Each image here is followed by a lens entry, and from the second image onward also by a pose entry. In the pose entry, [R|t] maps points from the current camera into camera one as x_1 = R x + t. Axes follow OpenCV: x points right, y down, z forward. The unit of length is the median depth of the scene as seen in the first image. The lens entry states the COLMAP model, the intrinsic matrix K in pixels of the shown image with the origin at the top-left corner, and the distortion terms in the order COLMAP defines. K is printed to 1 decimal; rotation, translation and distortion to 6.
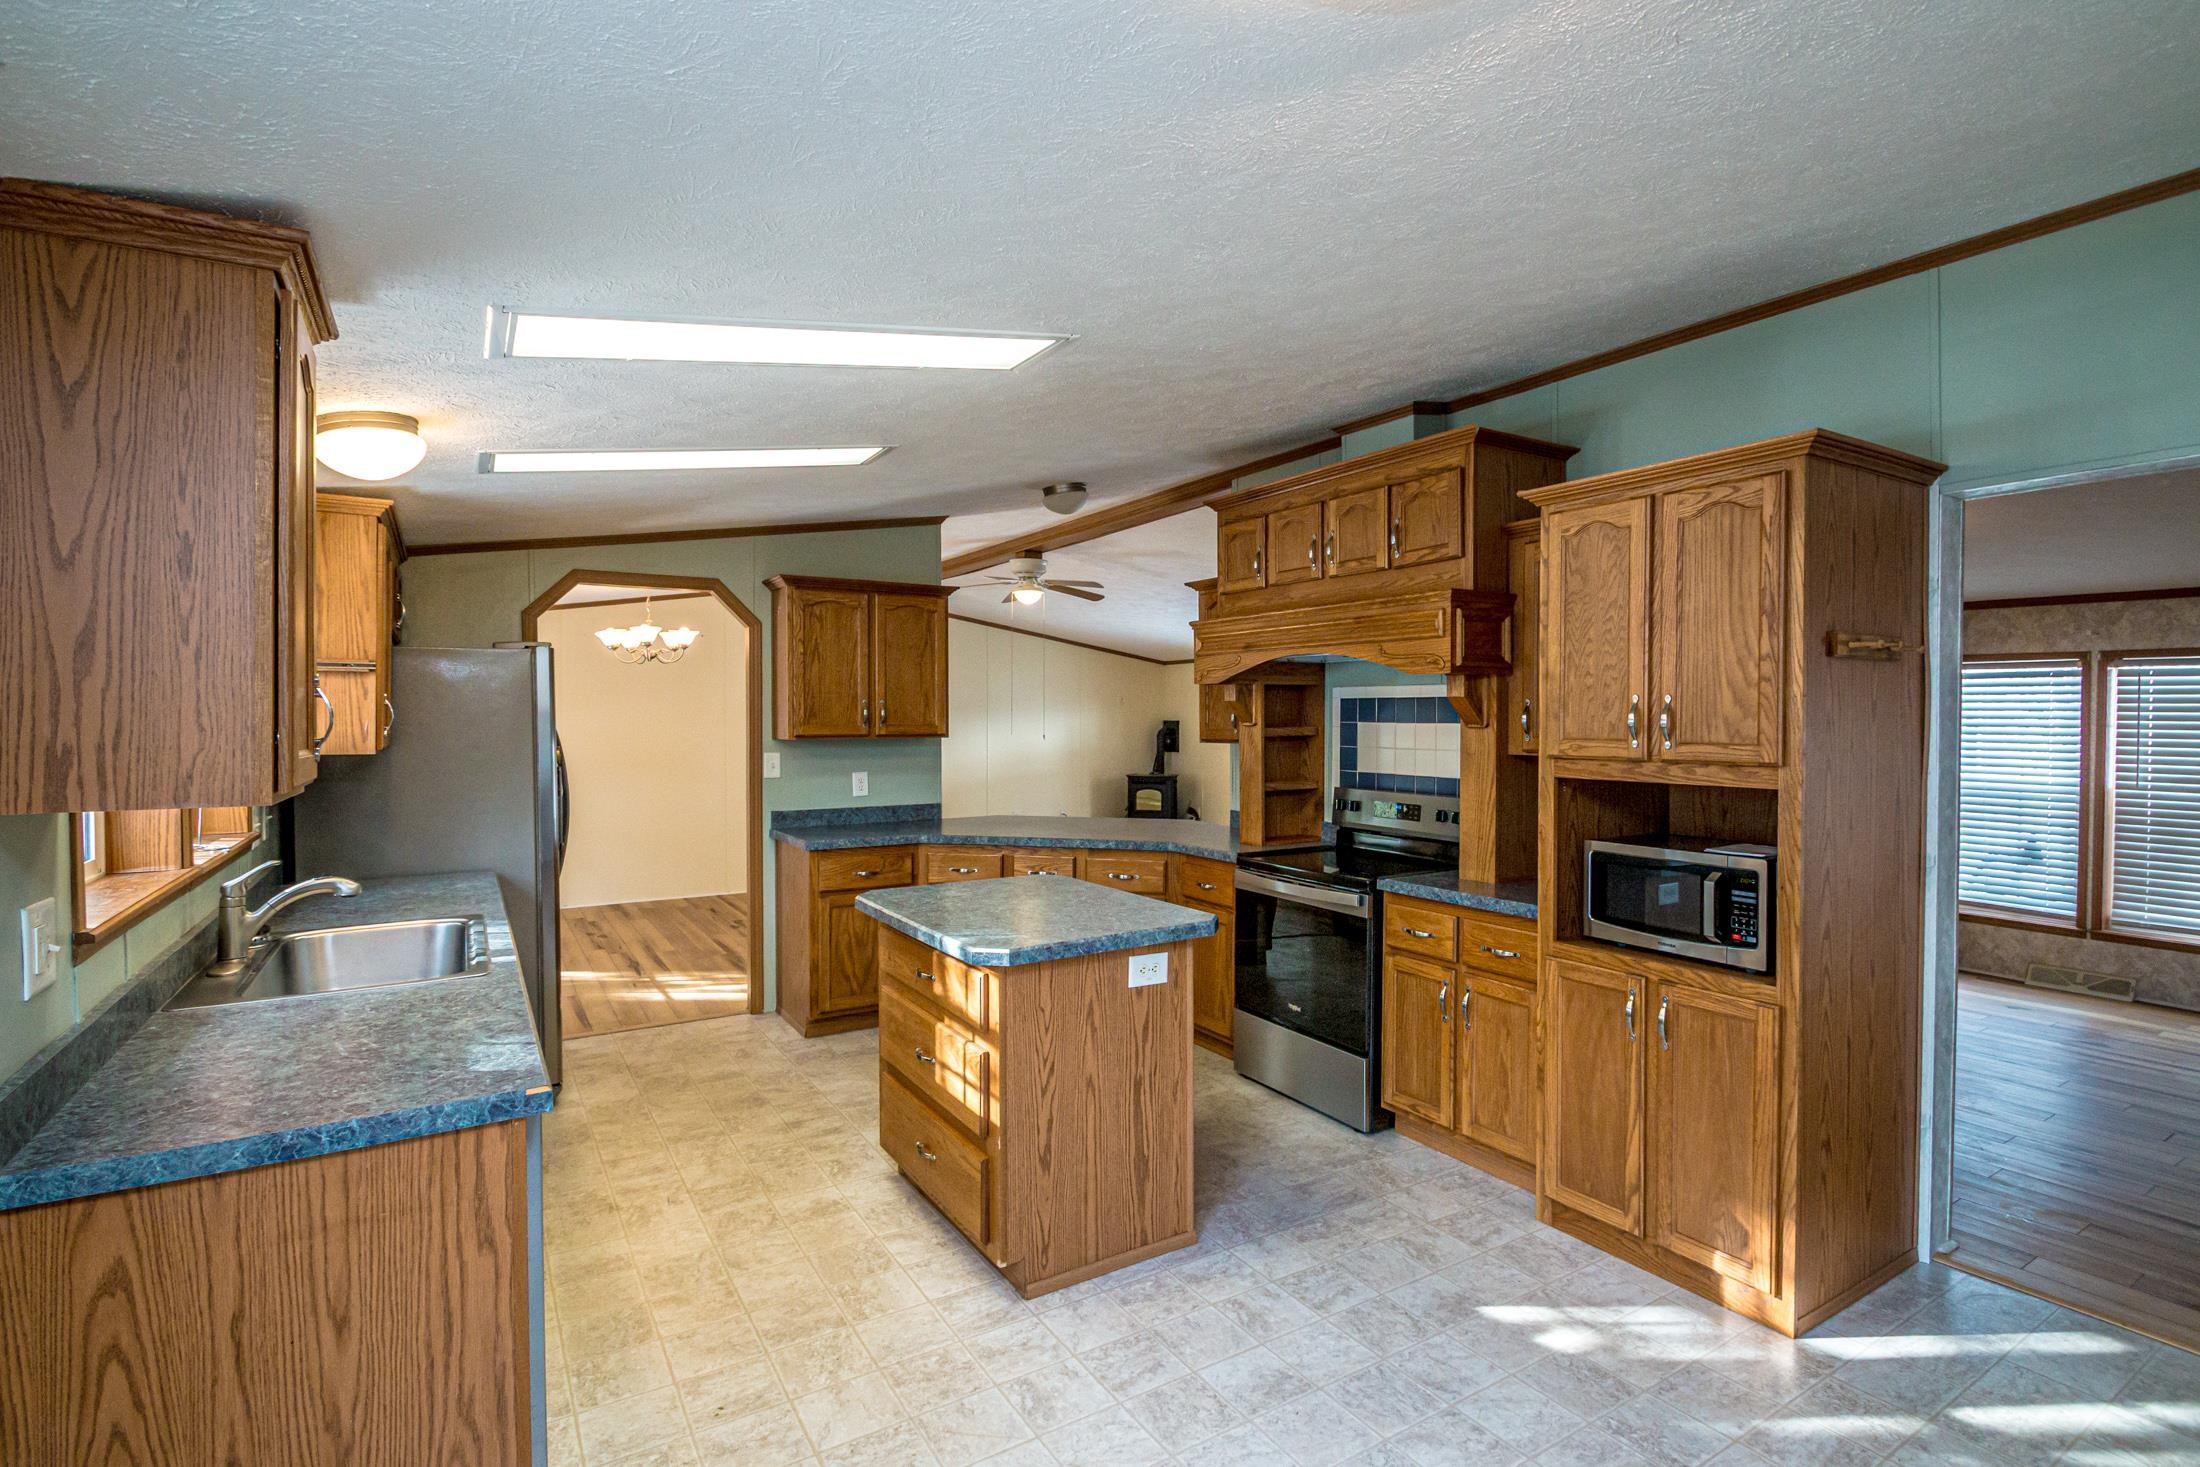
lens RADIAL K [[1024.1, 0, 1103.4], [0, 1024.1, 727.1], [0, 0, 1]] dist [-0.029698, 0.026635]
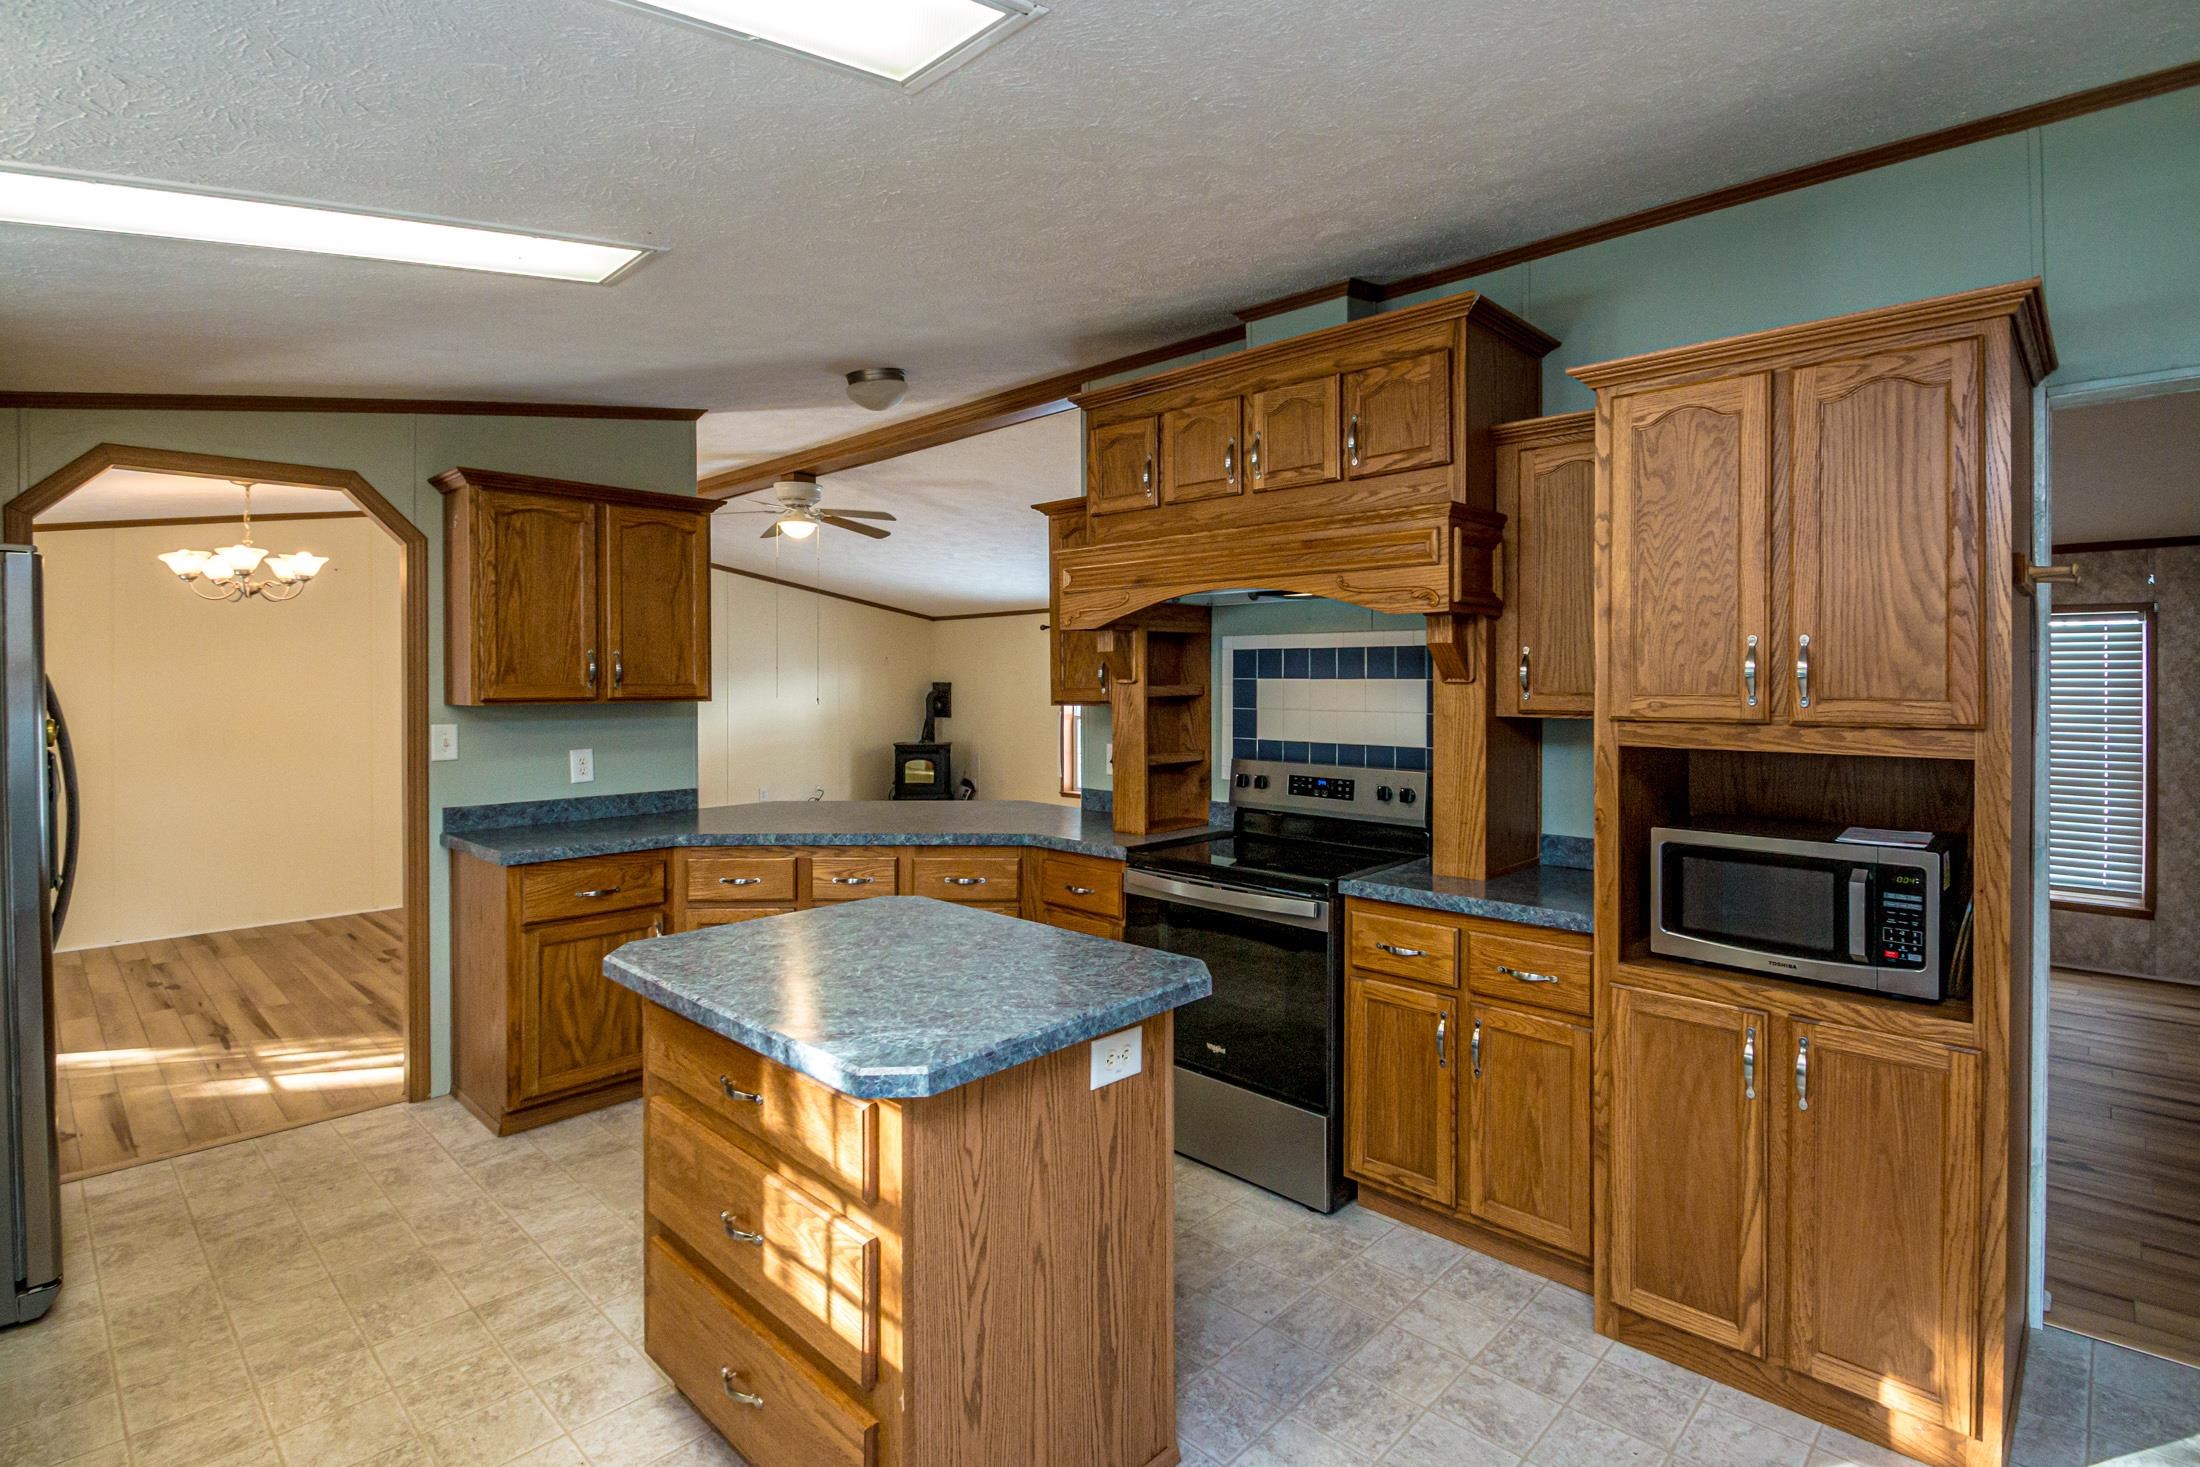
lens RADIAL K [[1047.1, 0, 1116.1], [0, 1047.1, 685.2], [0, 0, 1]] dist [0.003247, -0.009070]
pose [[0.966059, -0.002054, 0.258313, -0.096361], [0.003528, 0.999980, -0.005244, 0.005583], [-0.258297, 0.005978, 0.966047, 0.277919]]
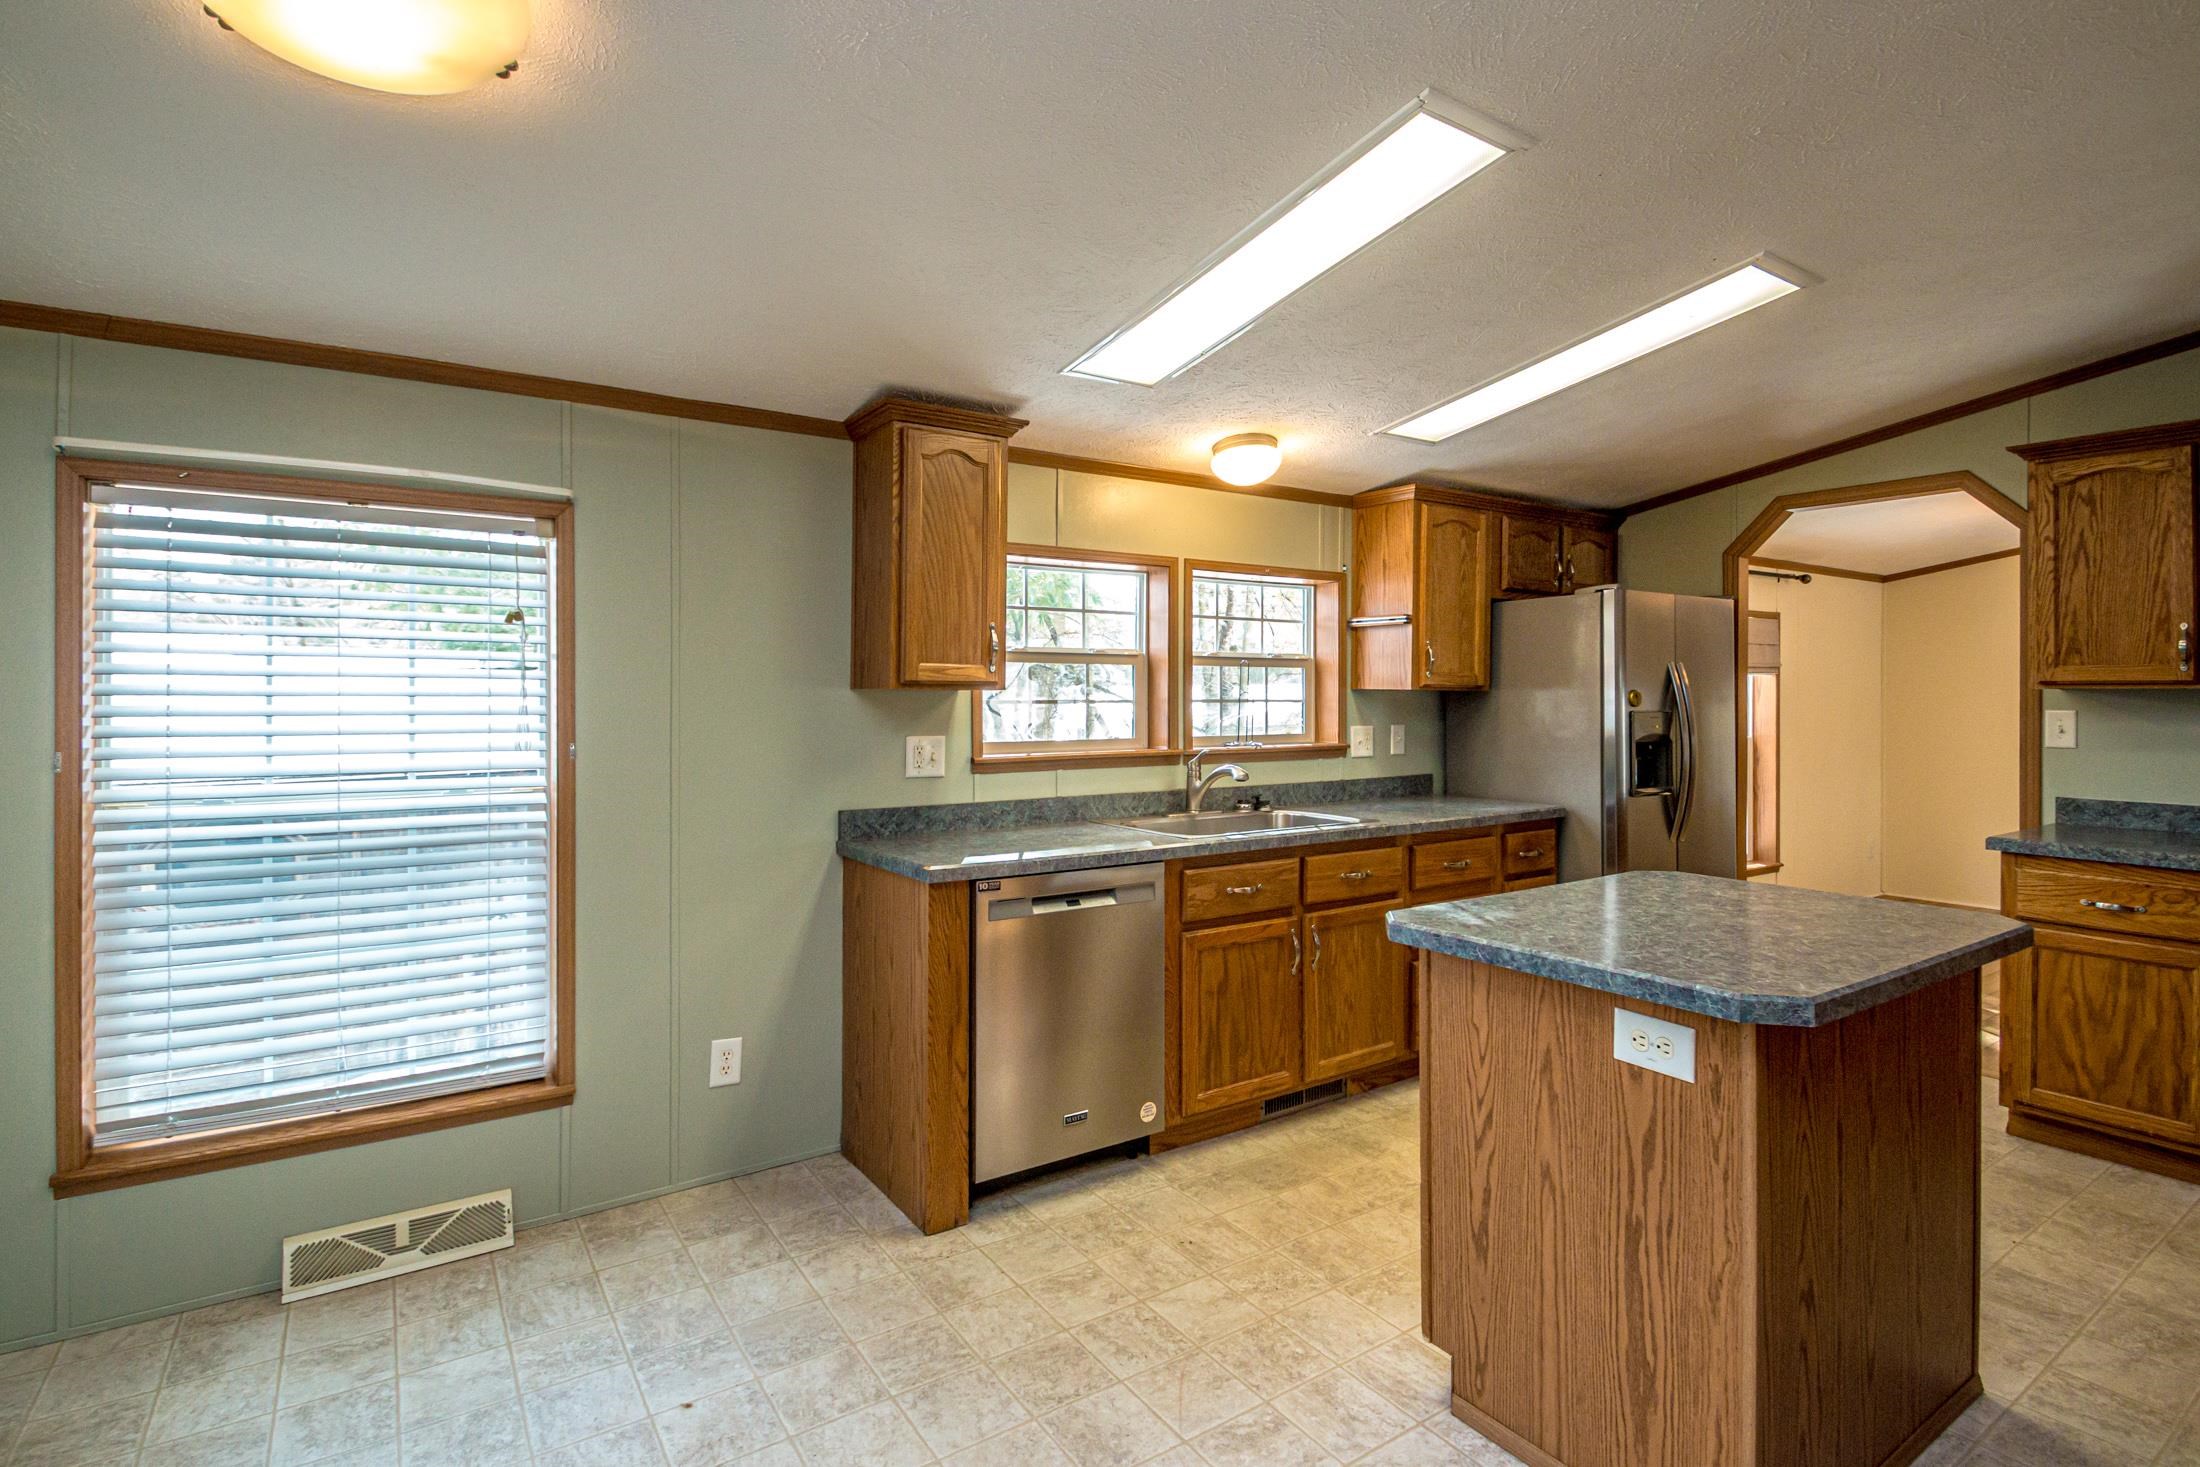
lens RADIAL K [[1047.1, 0, 1116.1], [0, 1047.1, 685.2], [0, 0, 1]] dist [0.003247, -0.009070]
pose [[0.063210, 0.000077, -0.998000, 0.475828], [-0.014969, 0.999888, -0.000871, 0.028160], [0.997888, 0.014994, 0.063204, 0.500030]]
